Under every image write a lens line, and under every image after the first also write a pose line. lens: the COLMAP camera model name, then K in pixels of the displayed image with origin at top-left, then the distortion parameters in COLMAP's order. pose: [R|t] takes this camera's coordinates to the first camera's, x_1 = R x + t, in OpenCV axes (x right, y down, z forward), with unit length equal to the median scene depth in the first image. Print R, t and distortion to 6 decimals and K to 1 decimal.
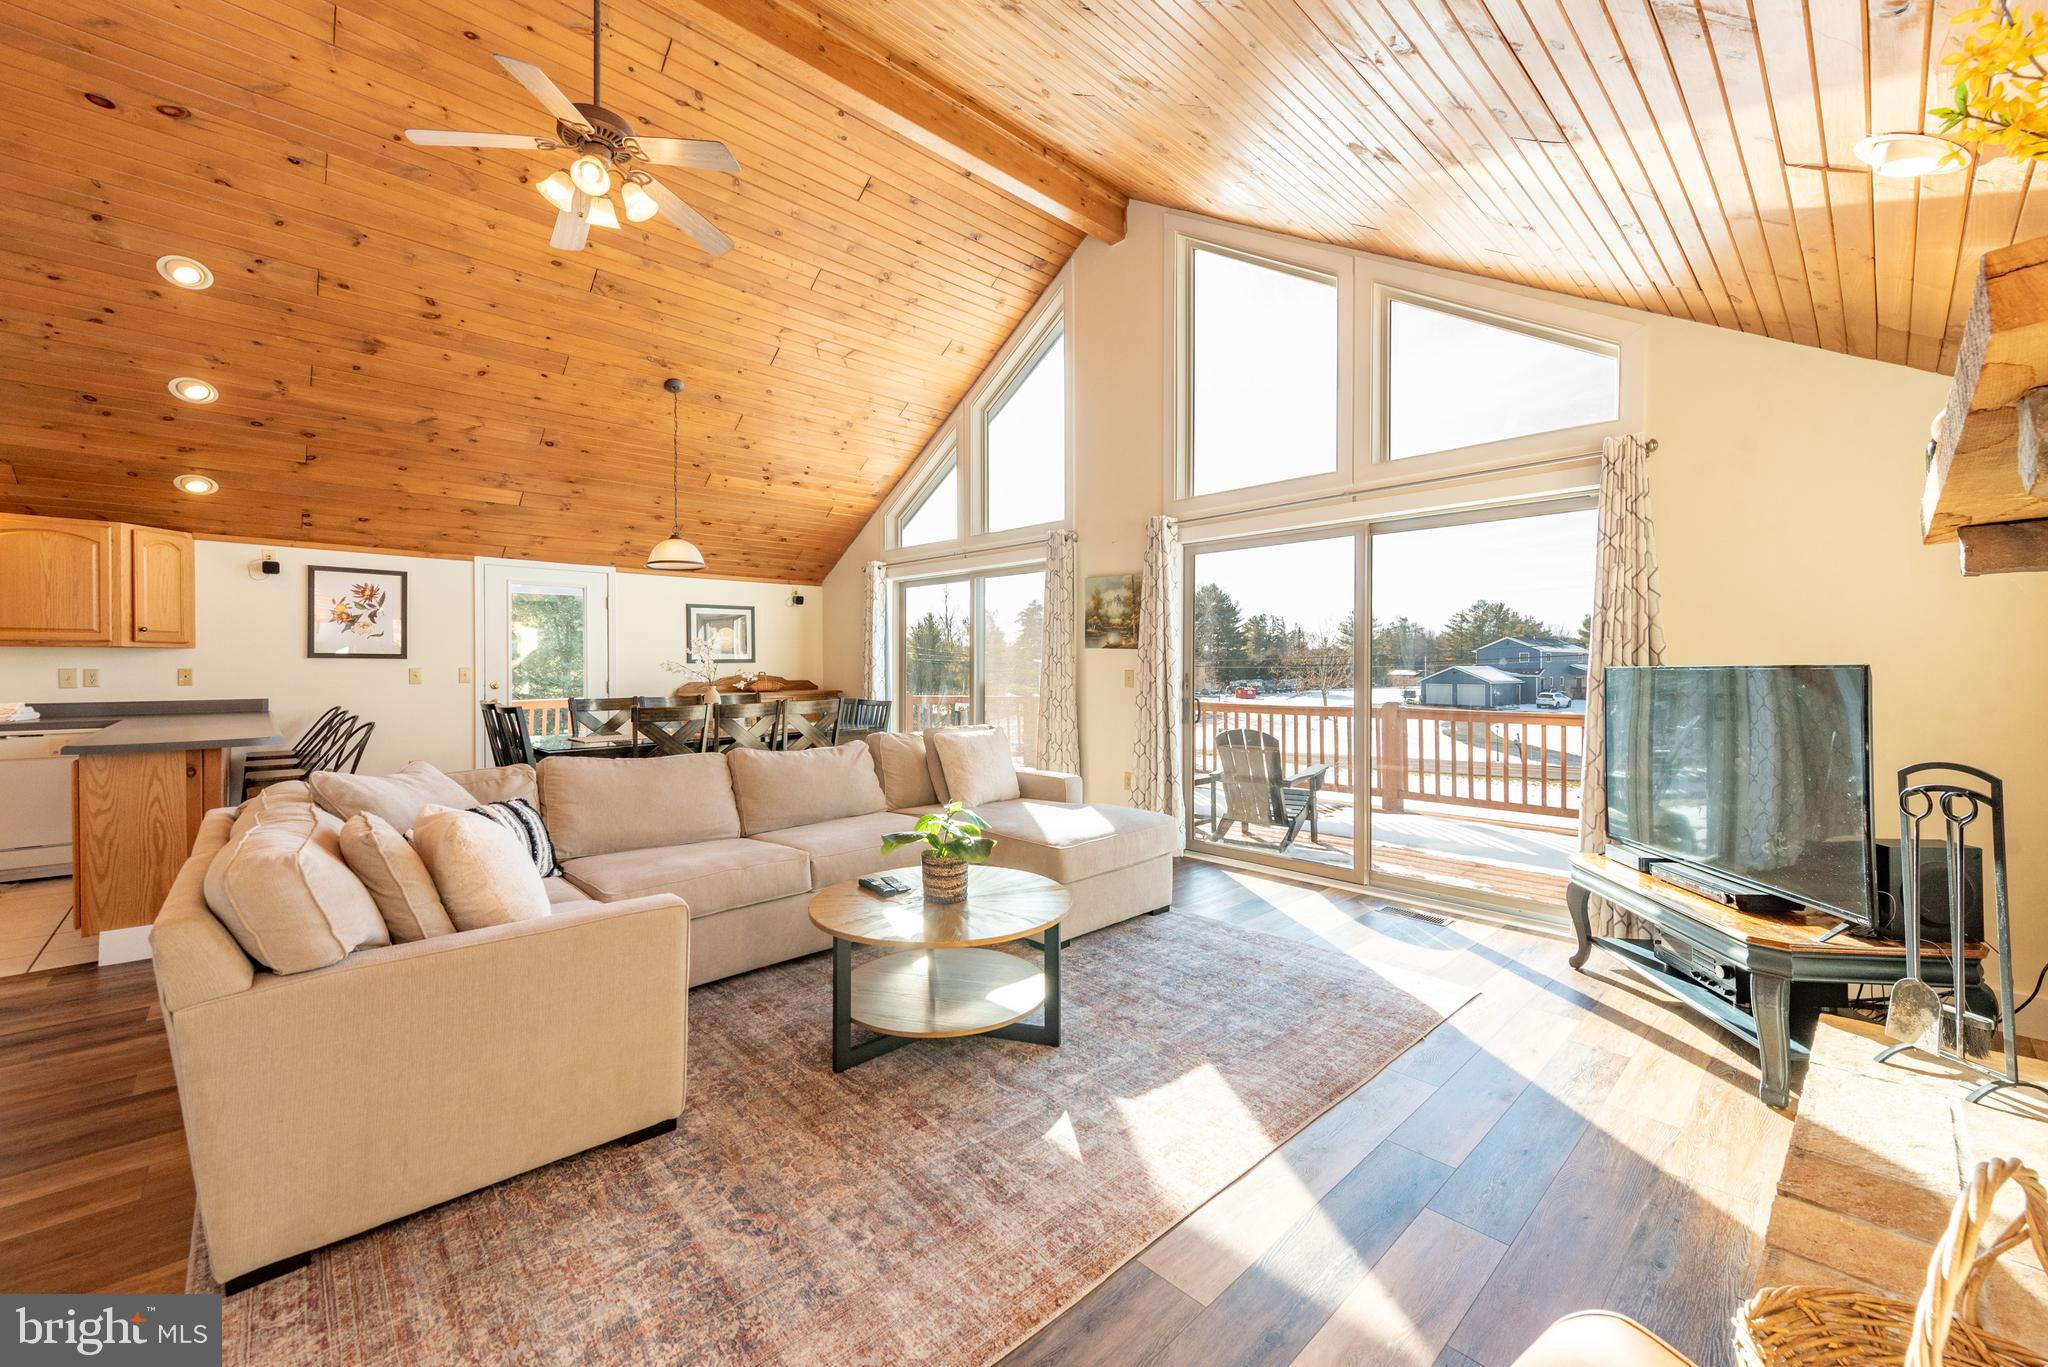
lens RADIAL K [[818.6, 0, 941.3], [0, 818.6, 671.0], [0, 0, 1]] dist [0.017089, -0.005510]
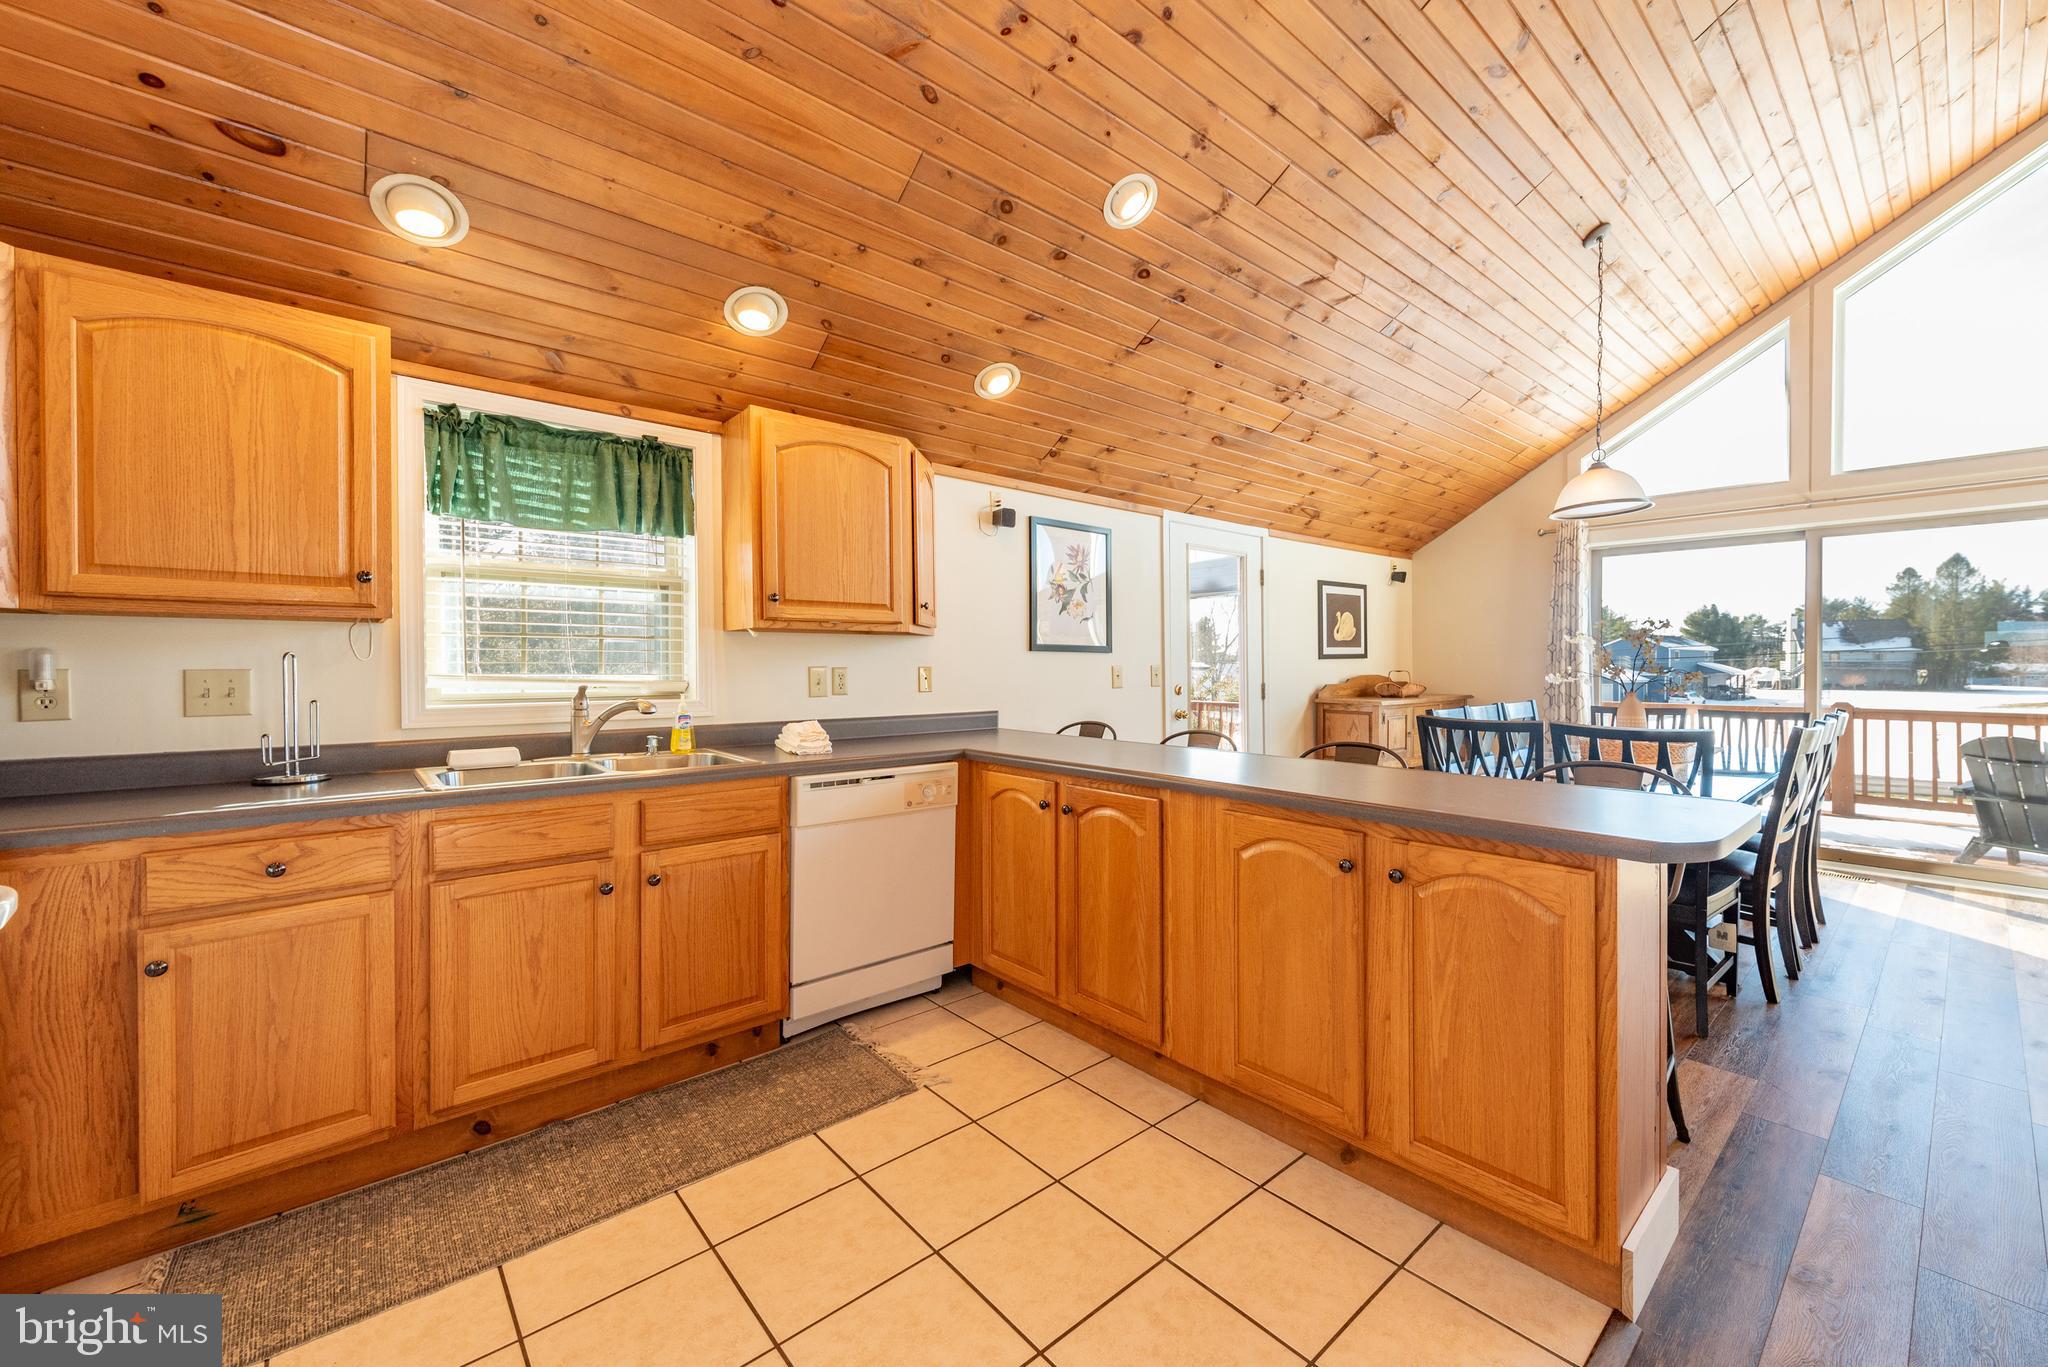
lens RADIAL K [[818.6, 0, 971.4], [0, 818.6, 669.4], [0, 0, 1]] dist [0.017089, -0.005510]
pose [[0.999960, -0.000498, -0.008981, -0.910133], [0.000501, 1.000000, 0.000262, -0.000799], [0.008980, -0.000266, 0.999960, 0.353095]]
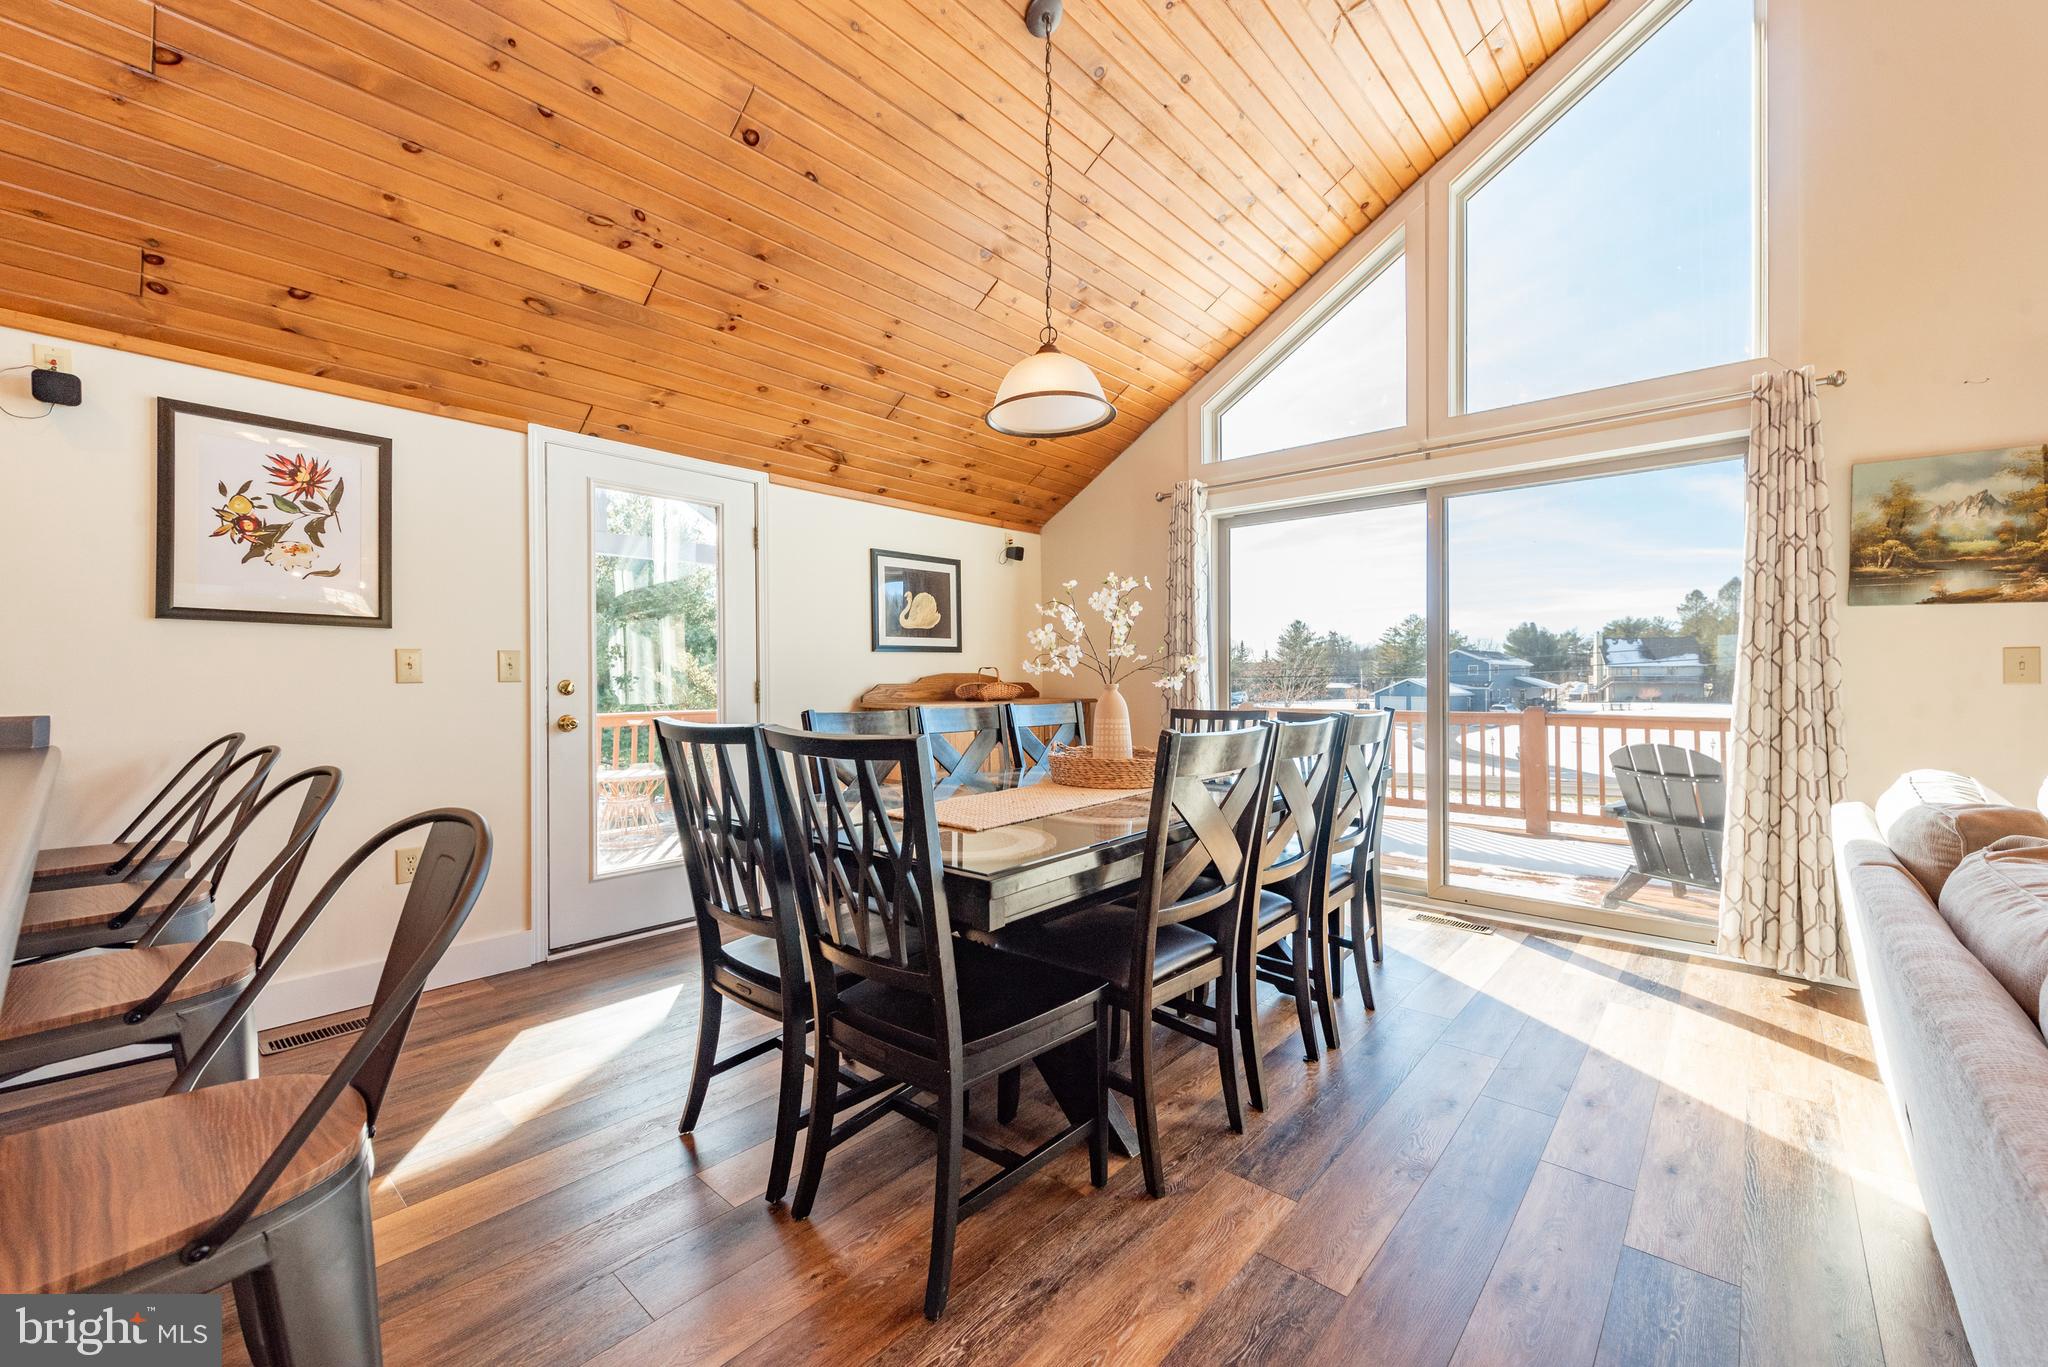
lens RADIAL K [[818.6, 0, 942.8], [0, 818.6, 675.7], [0, 0, 1]] dist [0.017089, -0.005510]
pose [[0.995577, -0.000619, 0.093945, -0.459331], [0.001643, 0.999940, -0.010830, 0.020566], [-0.093933, 0.010937, 0.995518, 0.611472]]
